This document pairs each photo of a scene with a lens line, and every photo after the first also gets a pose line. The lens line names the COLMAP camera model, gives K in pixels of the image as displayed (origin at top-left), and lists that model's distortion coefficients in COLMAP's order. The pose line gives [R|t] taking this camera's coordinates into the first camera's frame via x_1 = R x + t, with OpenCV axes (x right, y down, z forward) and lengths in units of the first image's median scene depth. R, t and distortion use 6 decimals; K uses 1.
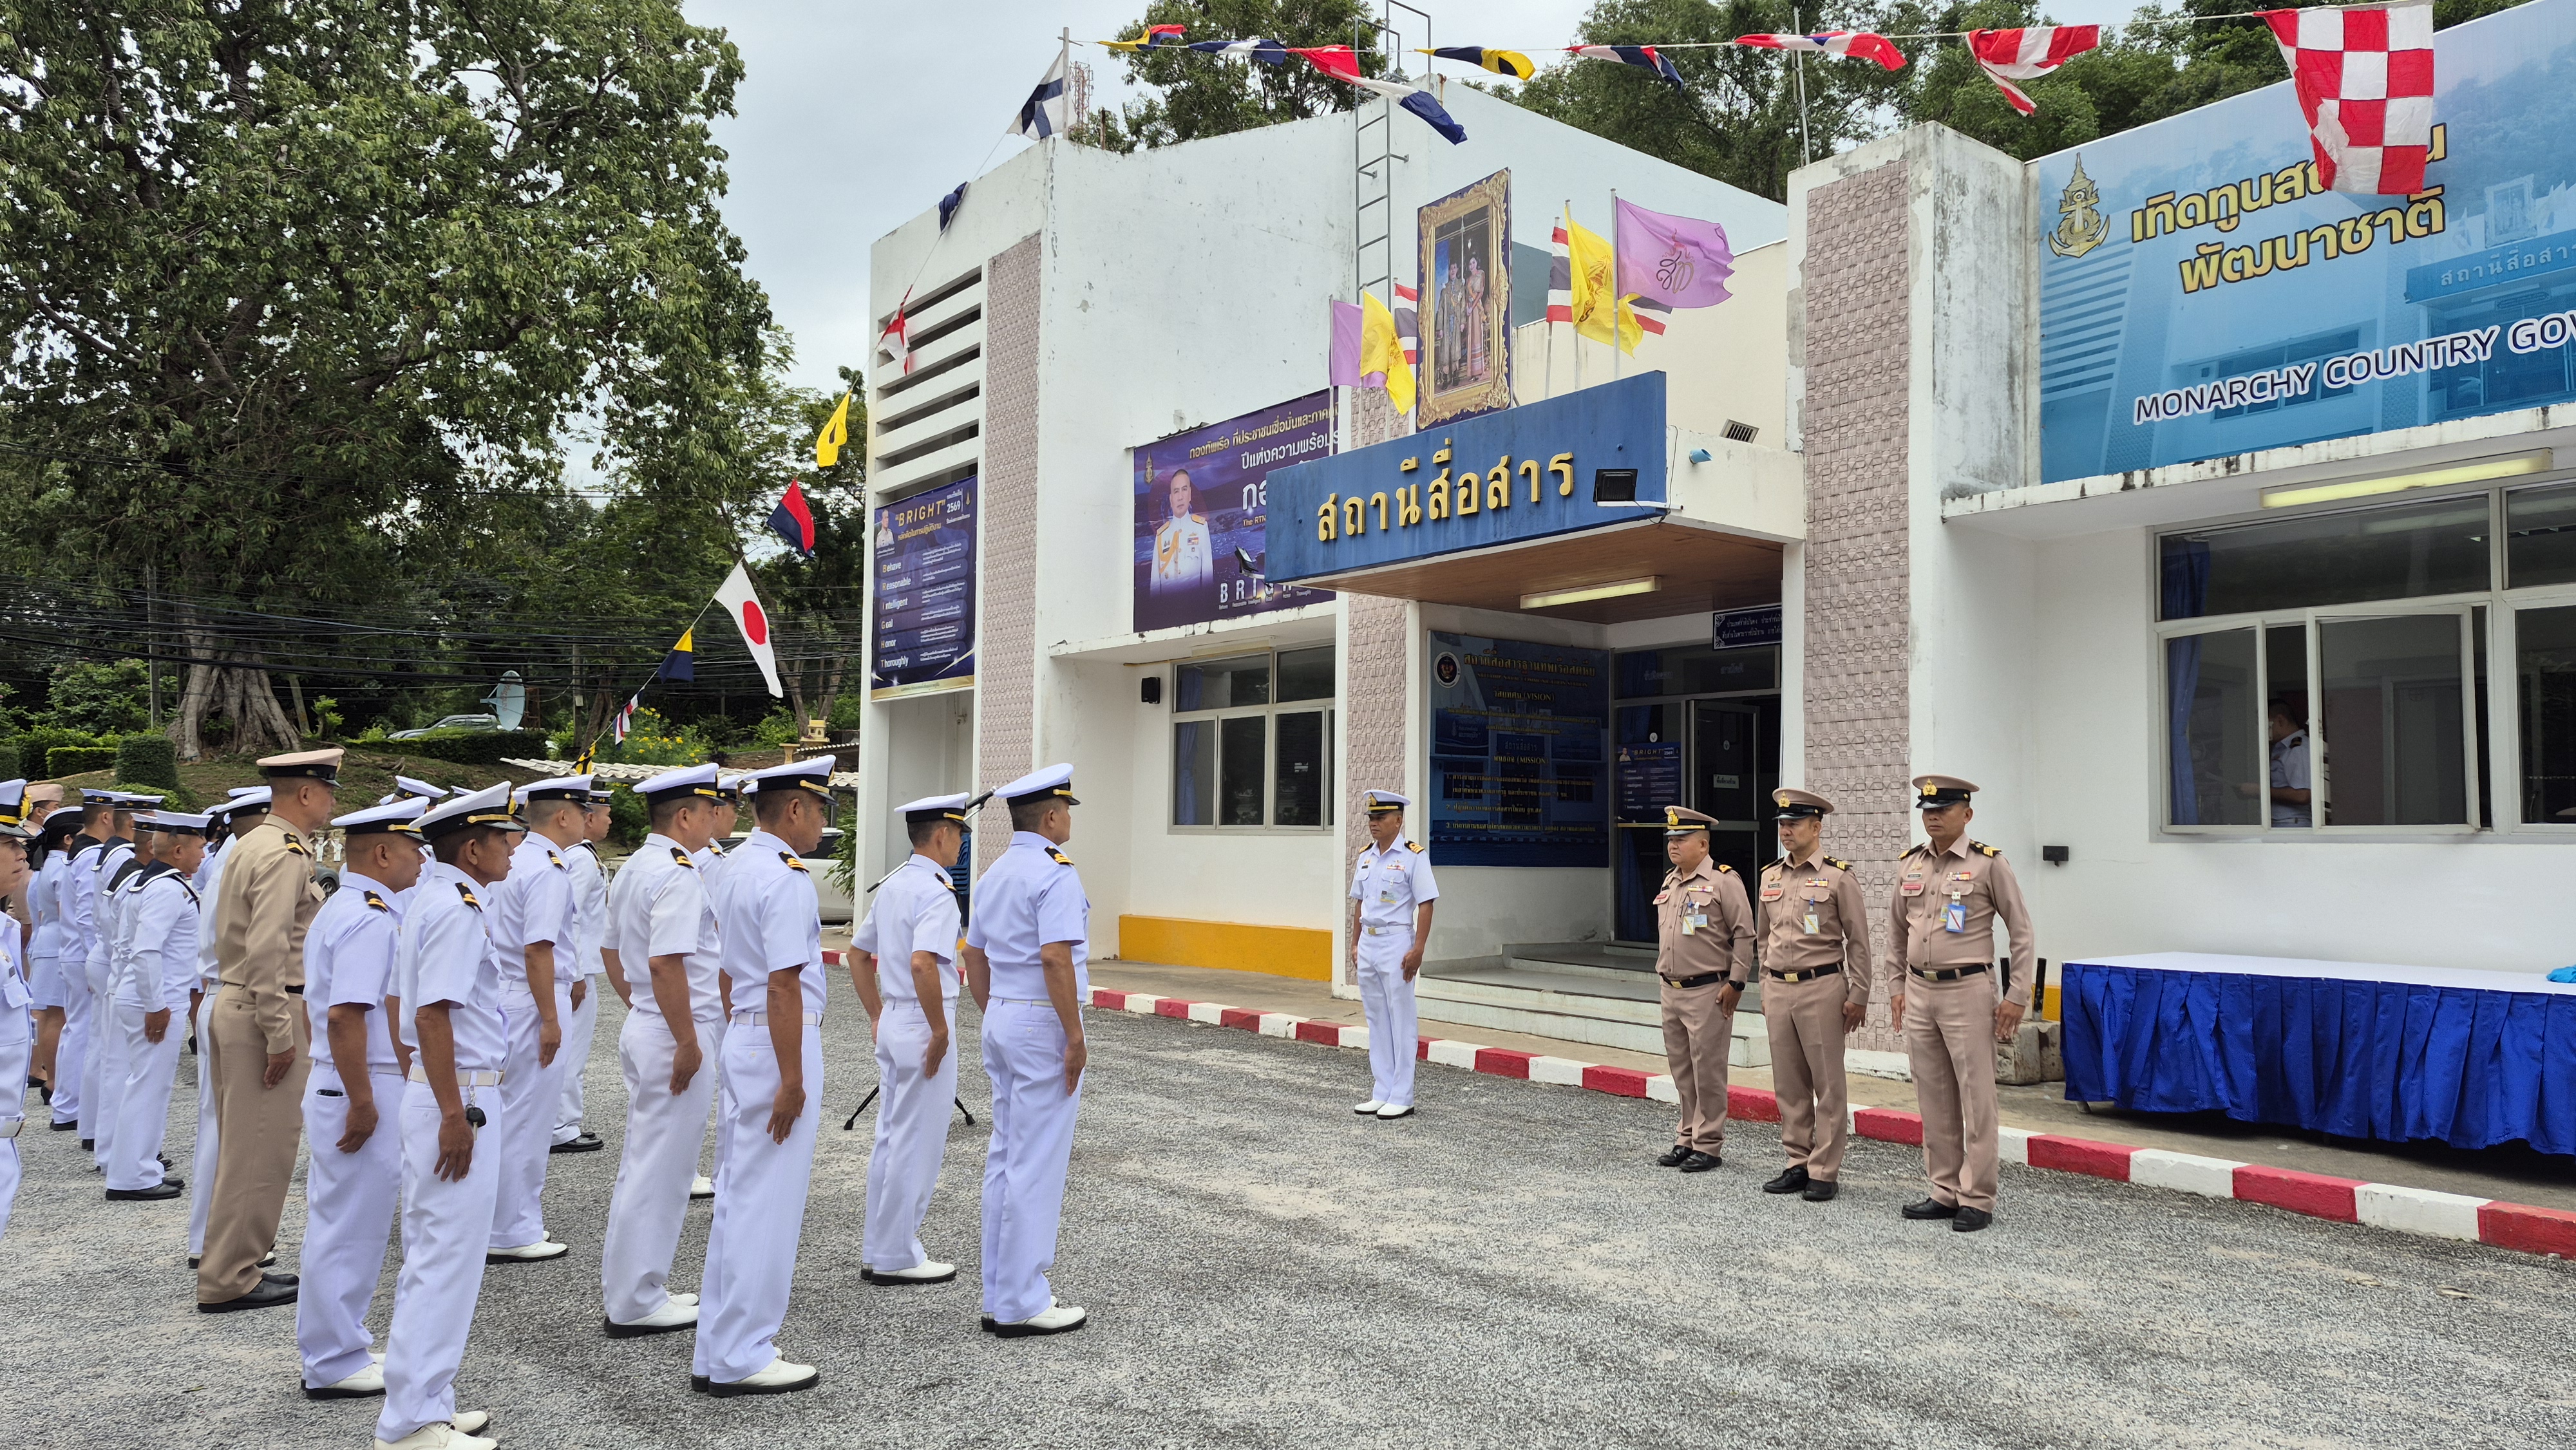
lens RADIAL K [[1737.5, 0, 1278.9], [0, 1737.5, 783.4], [0, 0, 1]] dist [-0.001743, -0.018781]
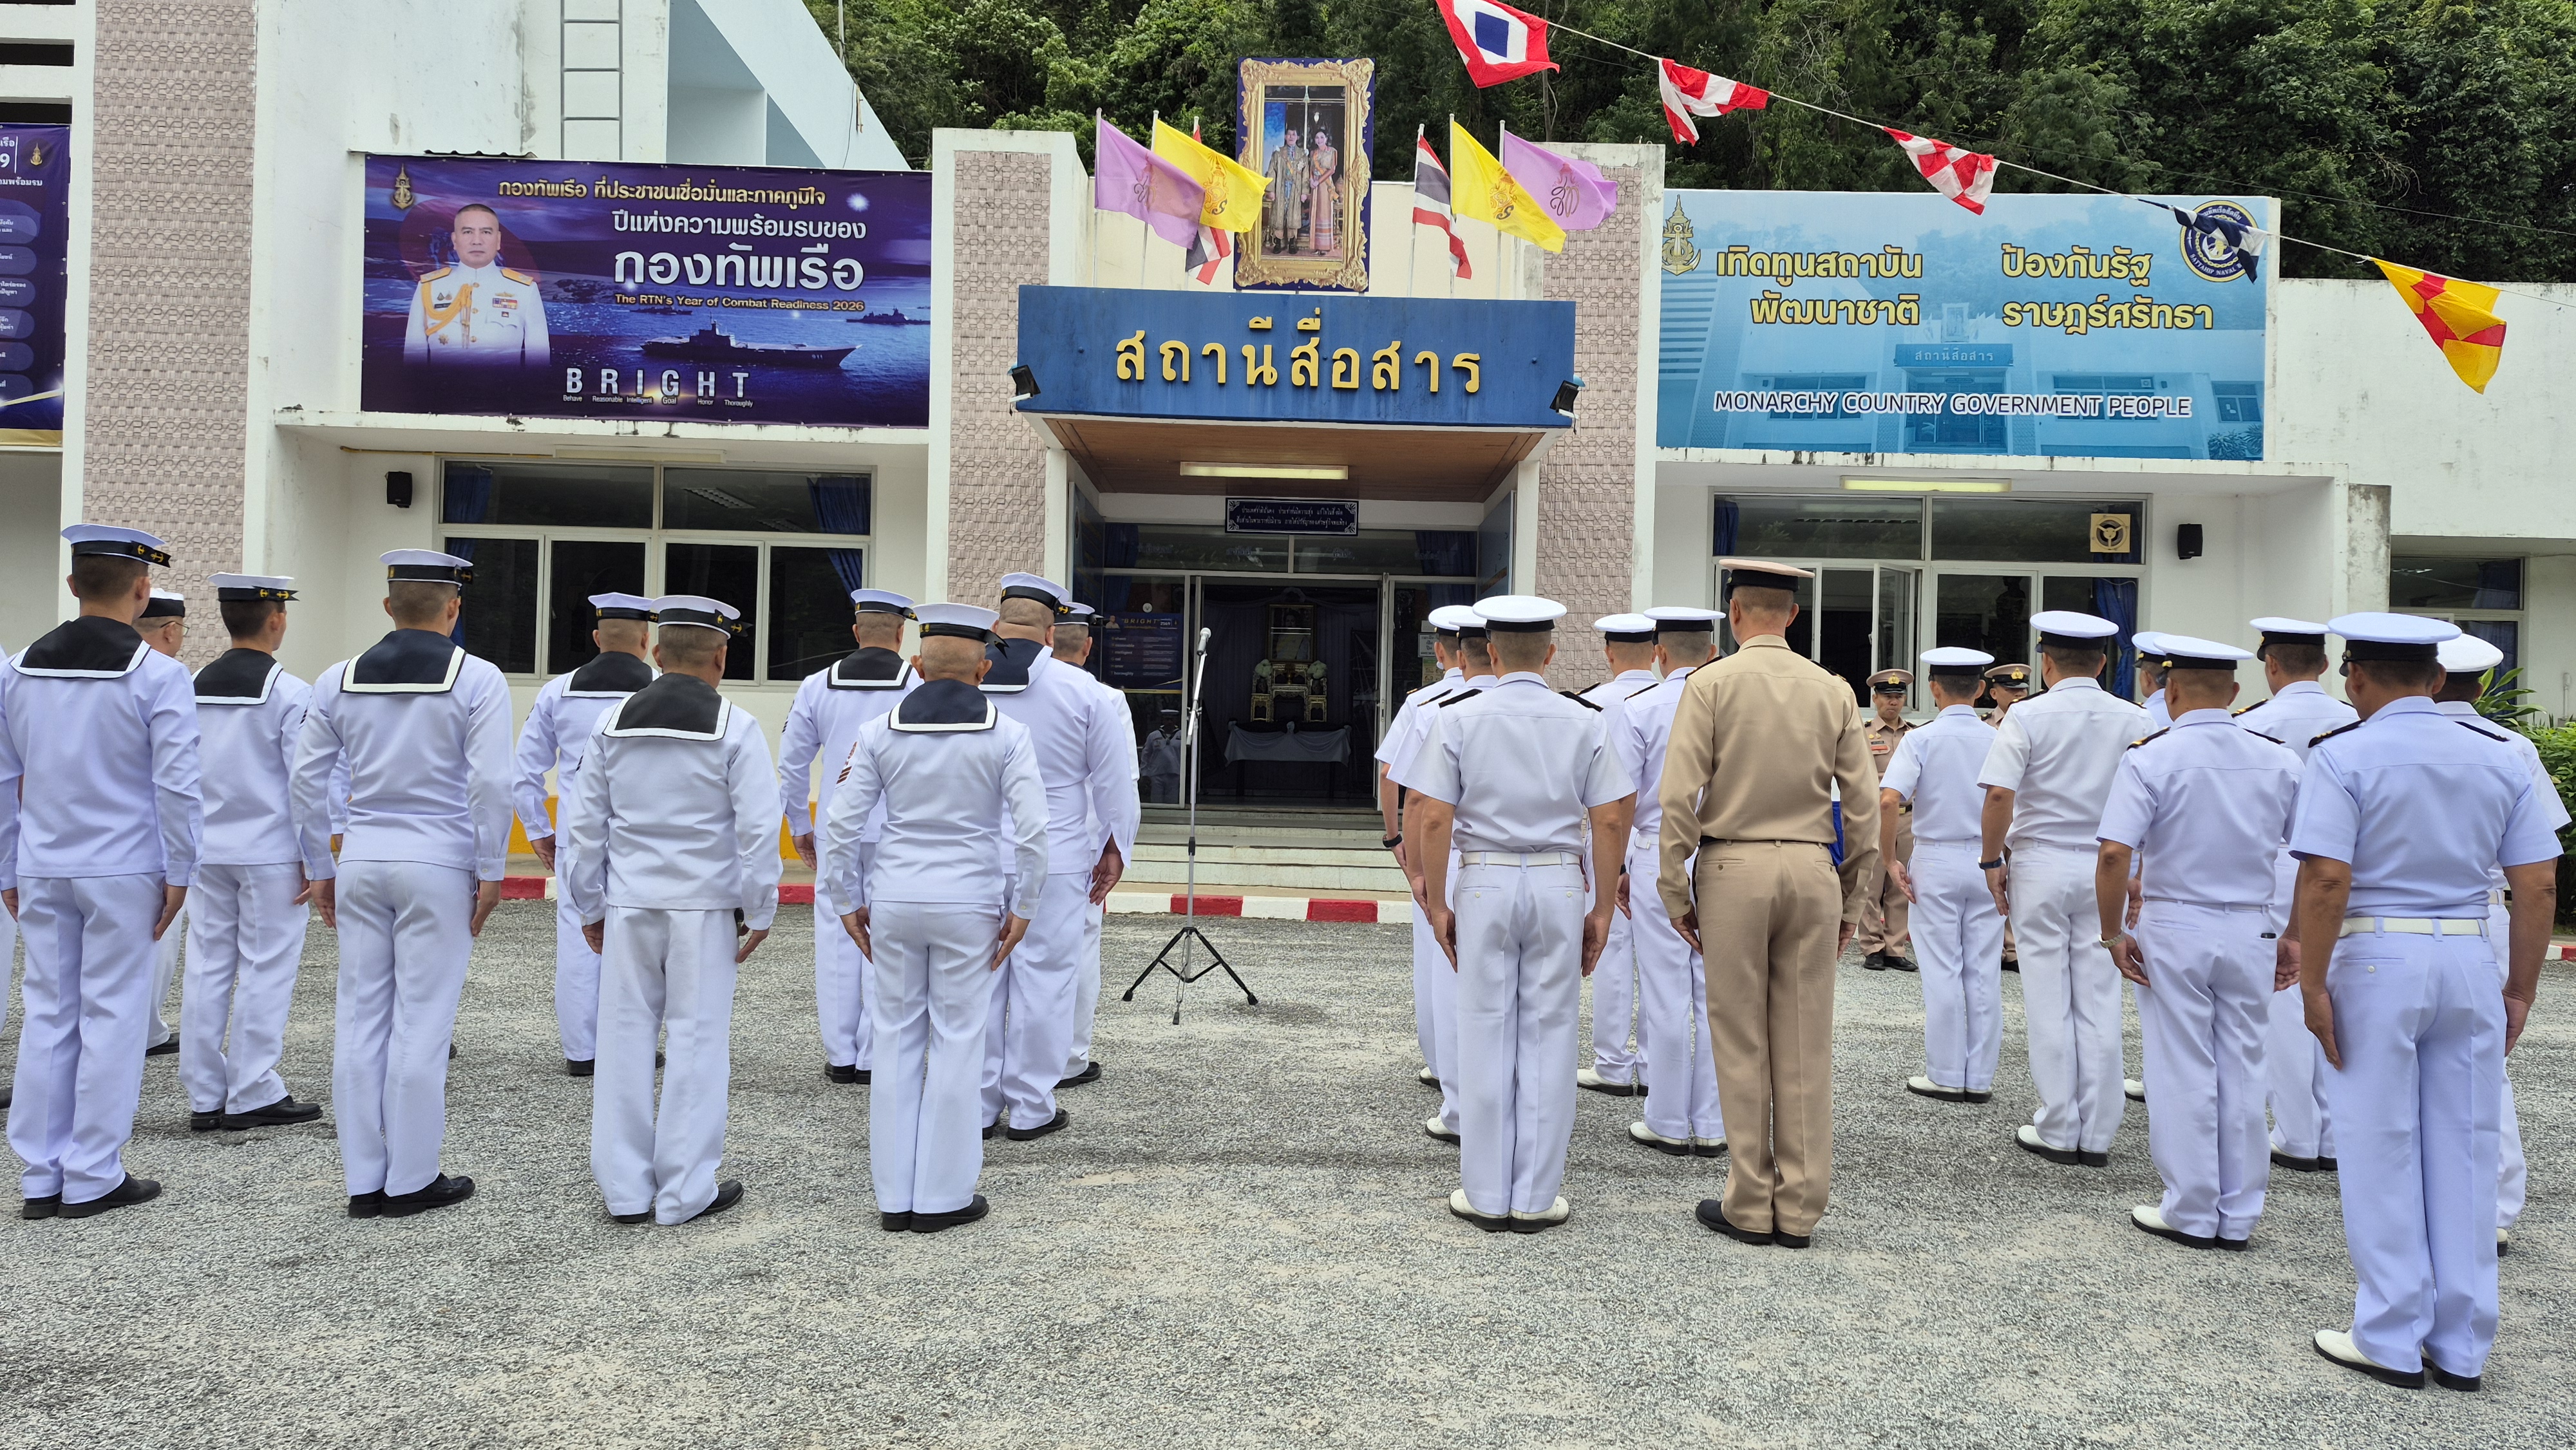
lens RADIAL K [[1719.0, 0, 1321.1], [0, 1719.0, 734.6], [0, 0, 1]] dist [0.107716, -0.157342]
pose [[0.597585, 0.008941, 0.801756, -0.742848], [-0.042970, 0.998858, 0.020888, 0.031733], [-0.800654, -0.046934, 0.597286, 0.394042]]
